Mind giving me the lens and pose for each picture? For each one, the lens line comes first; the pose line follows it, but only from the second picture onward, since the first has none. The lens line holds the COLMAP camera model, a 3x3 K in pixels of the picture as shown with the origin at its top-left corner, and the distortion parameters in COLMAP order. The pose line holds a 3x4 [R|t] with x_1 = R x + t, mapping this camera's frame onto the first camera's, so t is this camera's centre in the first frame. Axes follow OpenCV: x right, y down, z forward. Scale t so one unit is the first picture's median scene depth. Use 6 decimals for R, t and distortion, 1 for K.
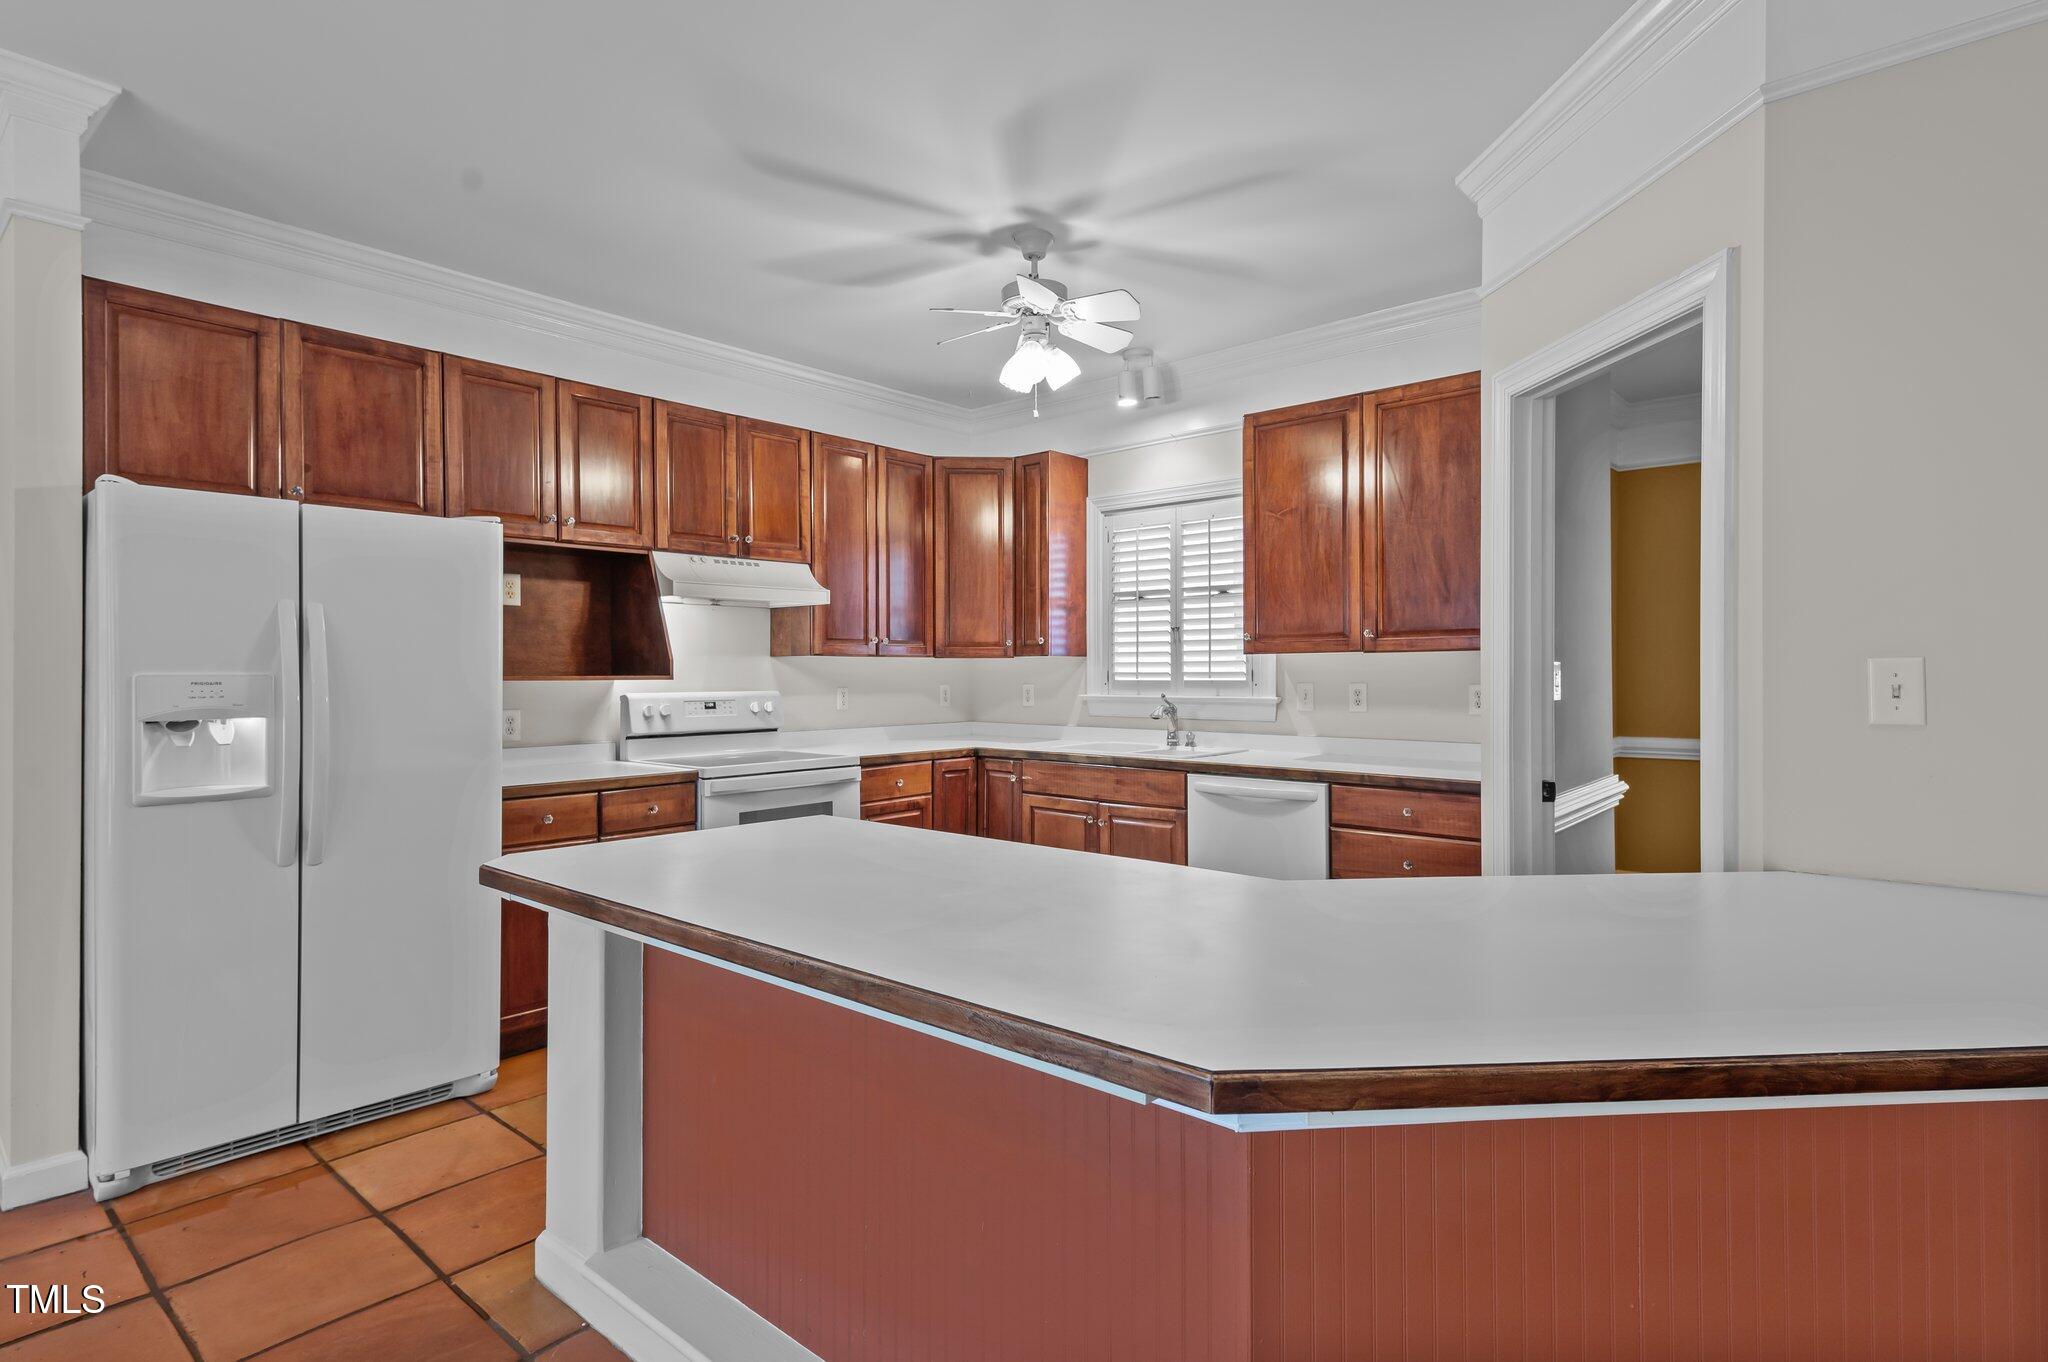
lens RADIAL K [[1052.8, 0, 1024.0], [0, 1052.8, 681.0], [0, 0, 1]] dist [0.028233, 0.000041]
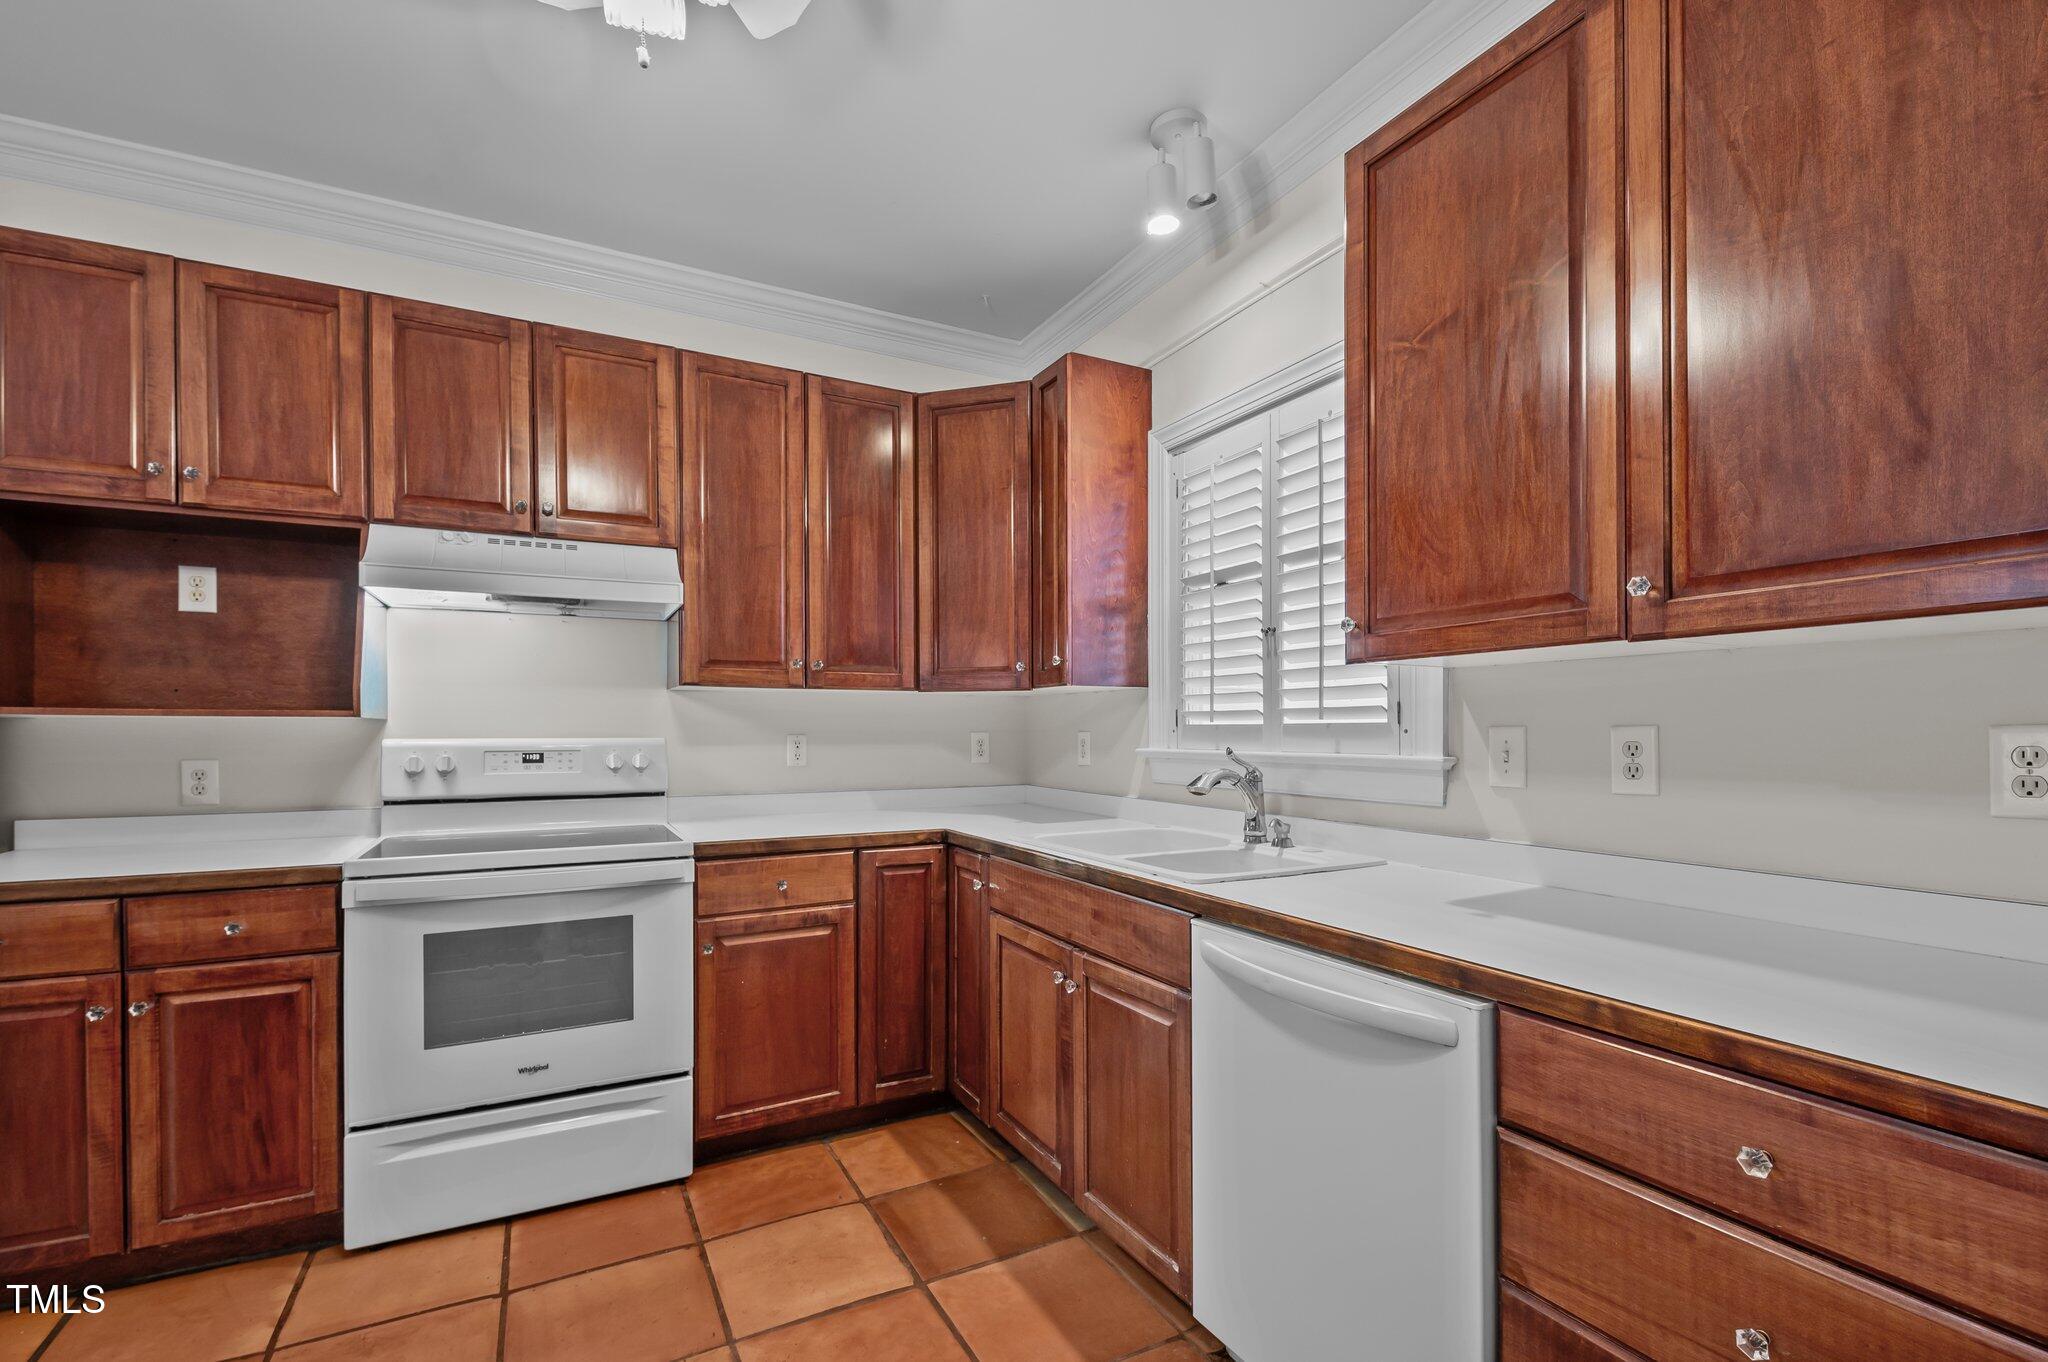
lens RADIAL K [[908.1, 0, 1012.8], [0, 908.1, 730.8], [0, 0, 1]] dist [-0.002027, -0.001167]
pose [[0.933479, 0.003185, -0.358617, 0.214736], [-0.005349, 0.999973, -0.005043, 0.007095], [0.358591, 0.006626, 0.933471, 0.572449]]
